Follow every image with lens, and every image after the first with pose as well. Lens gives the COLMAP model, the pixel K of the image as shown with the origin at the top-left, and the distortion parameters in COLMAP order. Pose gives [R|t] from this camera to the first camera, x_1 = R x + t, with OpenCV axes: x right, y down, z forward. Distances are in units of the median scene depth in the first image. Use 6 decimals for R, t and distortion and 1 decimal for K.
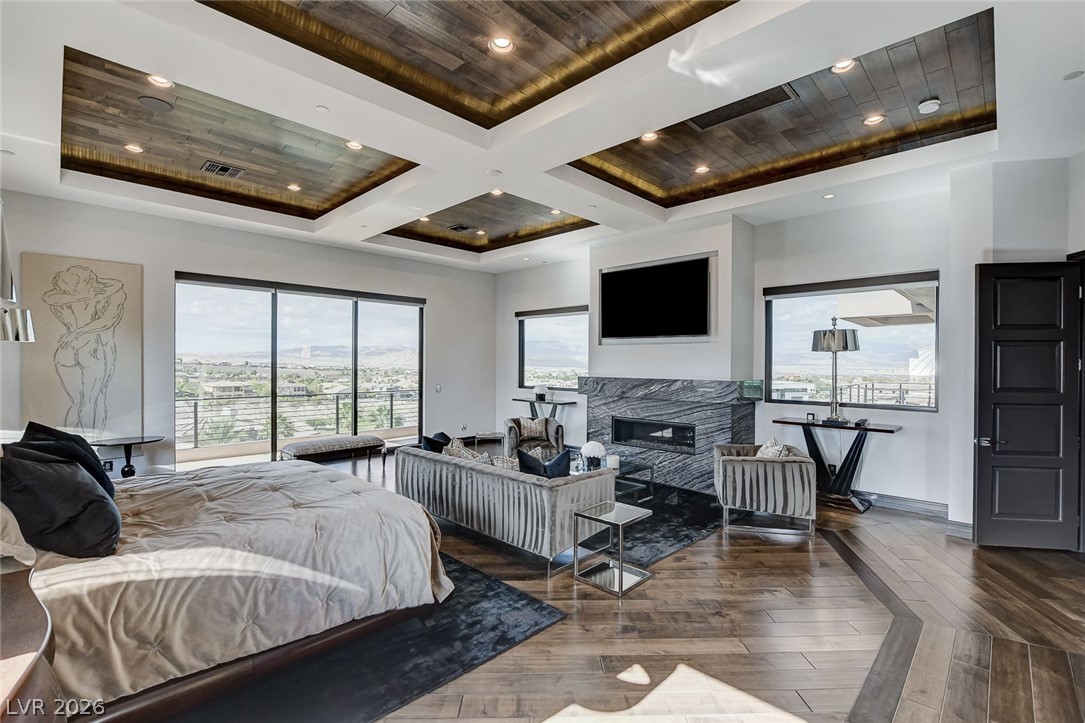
lens RADIAL K [[487.5, 0, 542.5], [0, 487.5, 361.5], [0, 0, 1]] dist [-0.001956, -0.000263]
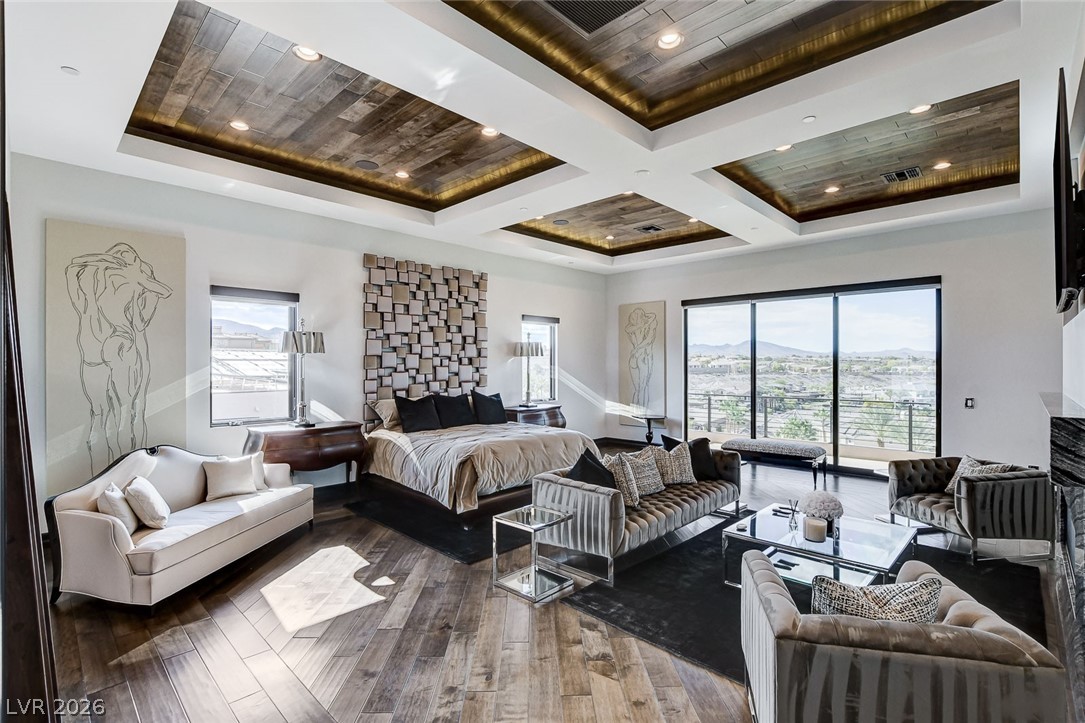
lens RADIAL K [[495.9, 0, 542.5], [0, 495.9, 361.5], [0, 0, 1]] dist [0.000356, 0.000066]
pose [[-0.000818, -0.009592, -0.999954, 0.747078], [0.000802, 0.999954, -0.009593, 0.003337], [0.999999, -0.000810, -0.000810, 0.661765]]
